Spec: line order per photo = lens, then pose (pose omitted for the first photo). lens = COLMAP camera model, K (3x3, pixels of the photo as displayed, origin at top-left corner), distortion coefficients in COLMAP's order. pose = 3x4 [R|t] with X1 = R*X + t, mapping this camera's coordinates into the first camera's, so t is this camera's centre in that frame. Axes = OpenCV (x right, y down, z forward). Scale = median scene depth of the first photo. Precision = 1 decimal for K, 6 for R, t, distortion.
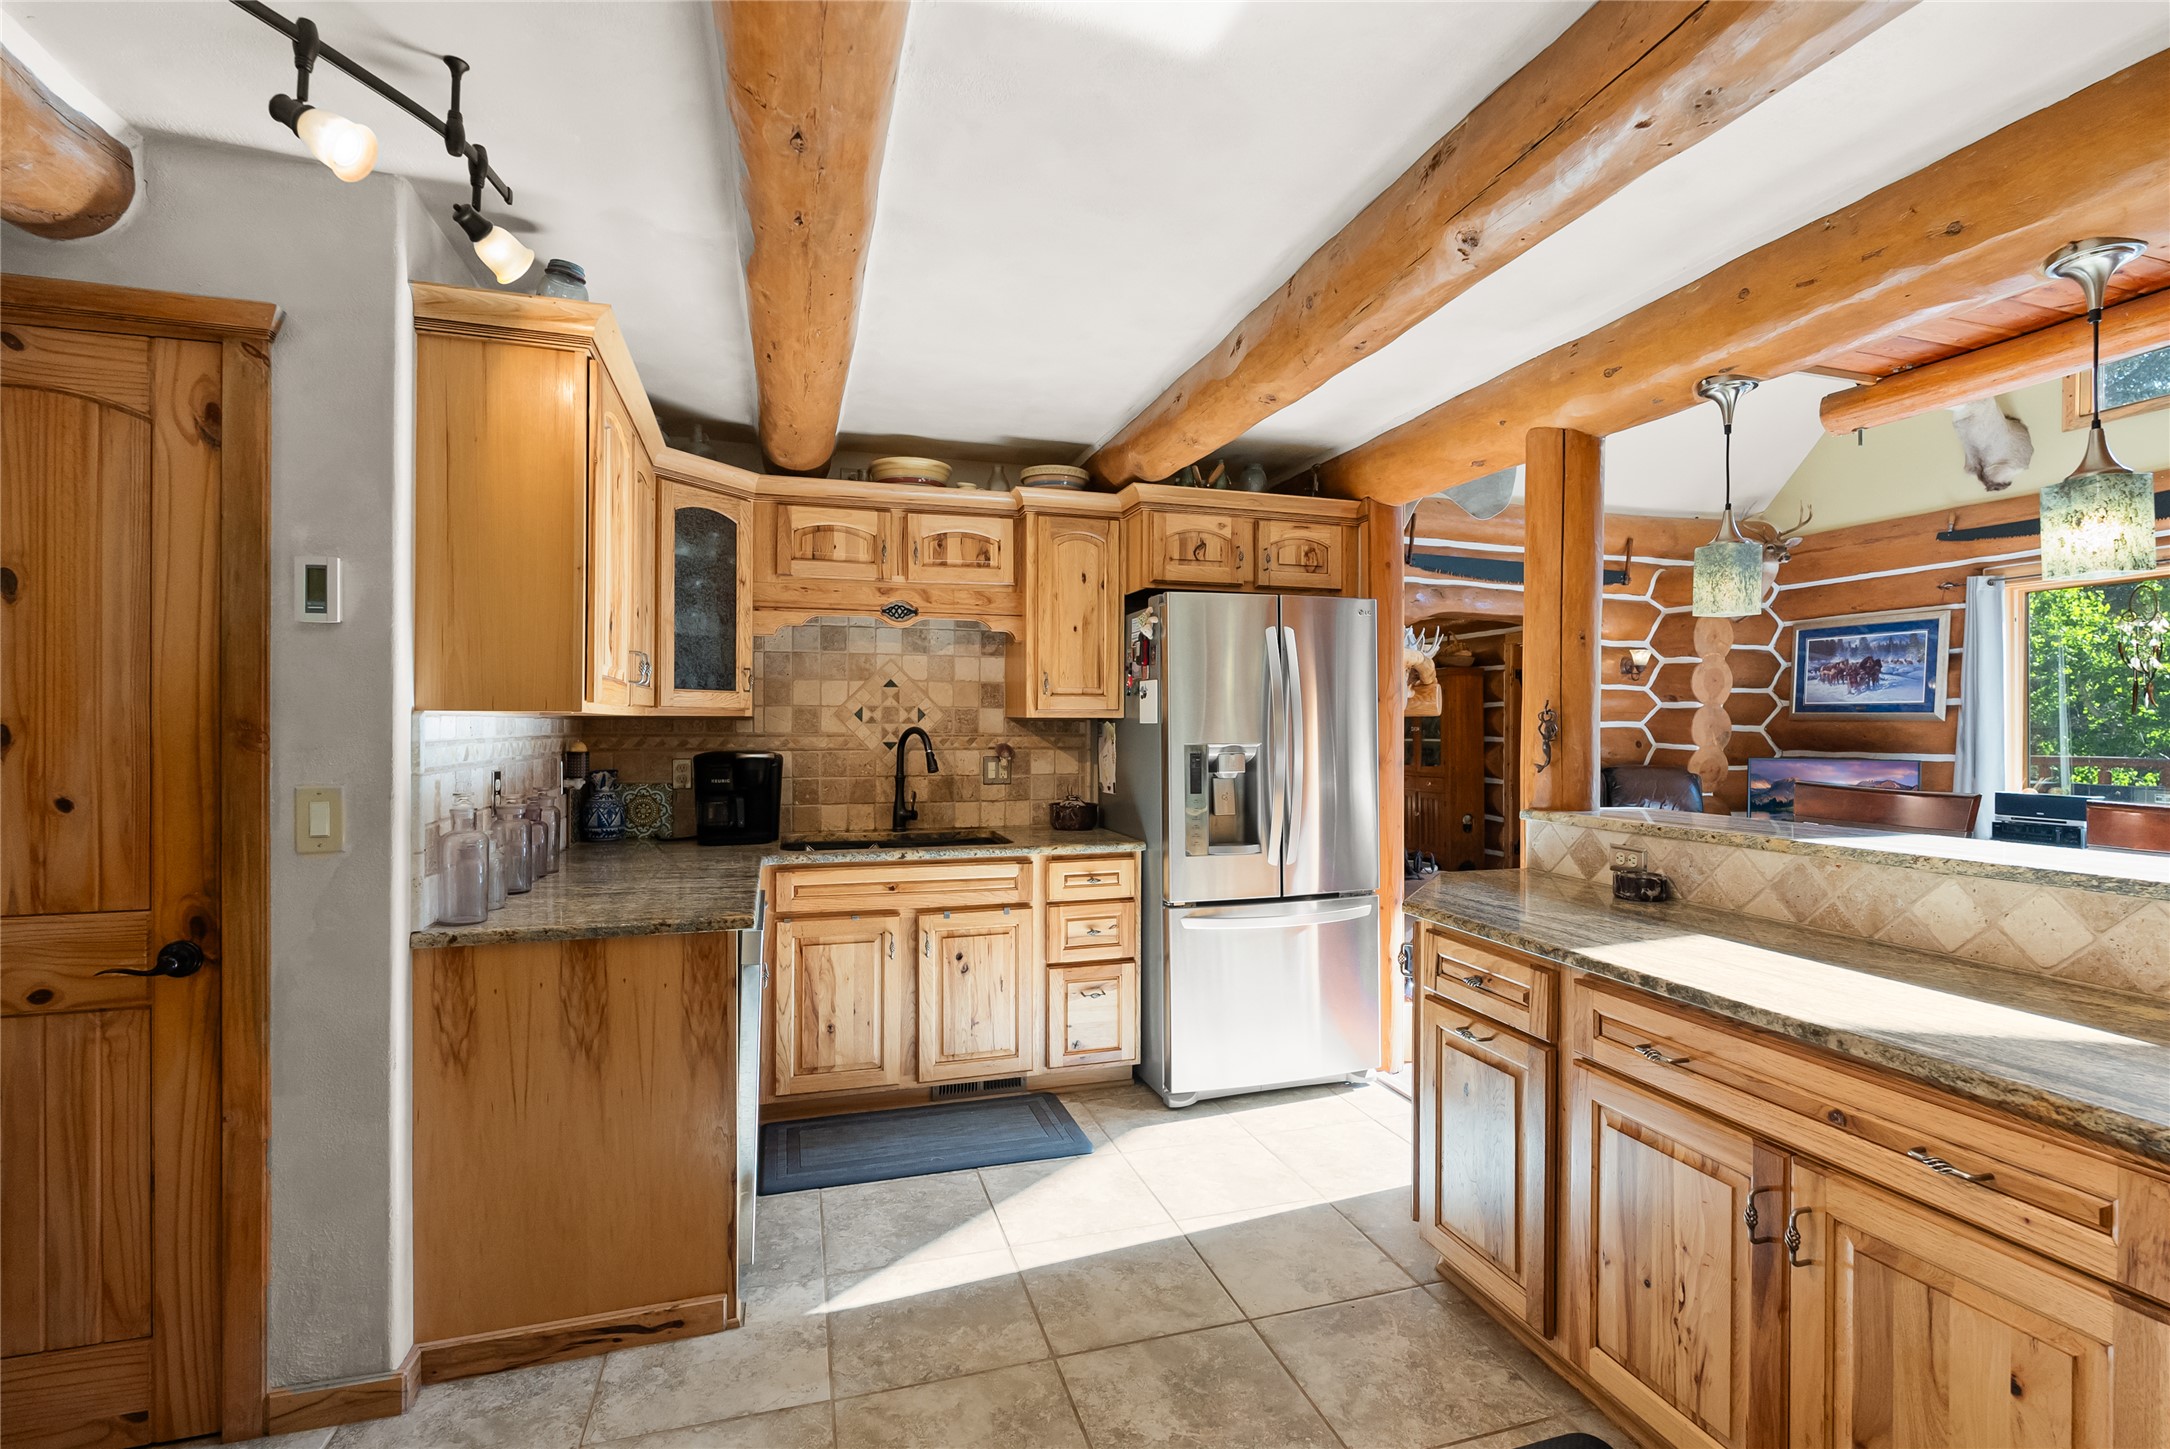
lens RADIAL K [[978.9, 0, 1093.6], [0, 978.9, 726.4], [0, 0, 1]] dist [-0.005213, 0.000783]
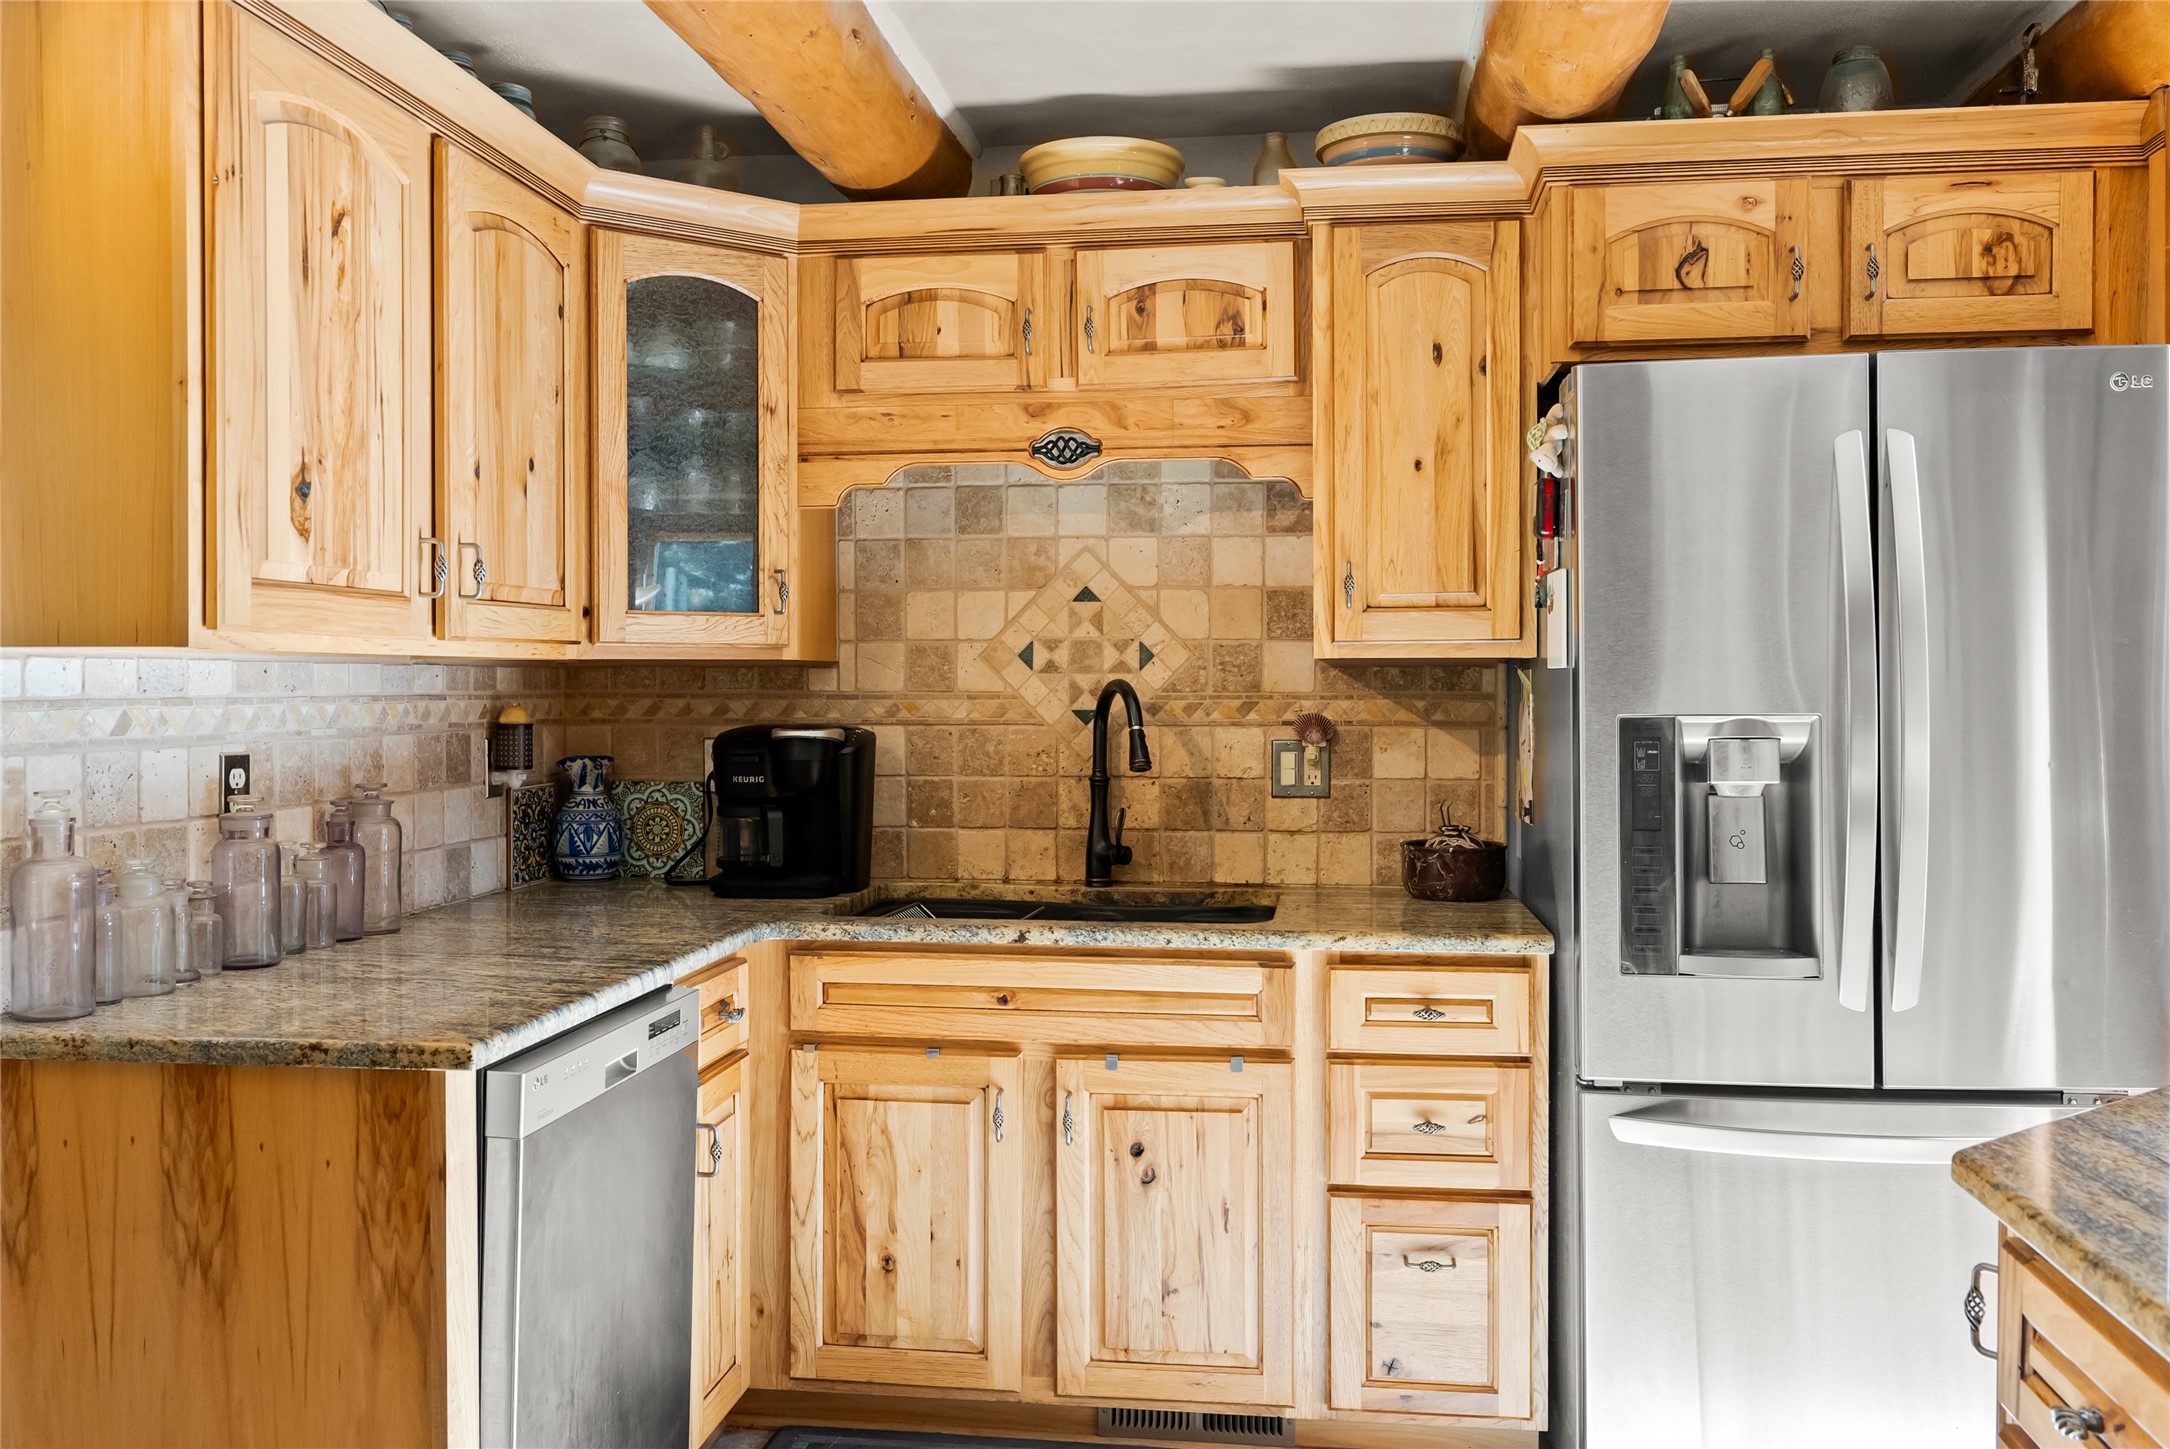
lens RADIAL K [[1772.1, 0, 1085.1], [0, 1772.1, 706.8], [0, 0, 1]] dist [0.006180, -0.003312]
pose [[0.905836, 0.002653, -0.423620, 0.203203], [0.002039, 0.999941, 0.010623, 0.005313], [0.423623, -0.010487, 0.905778, 0.184939]]
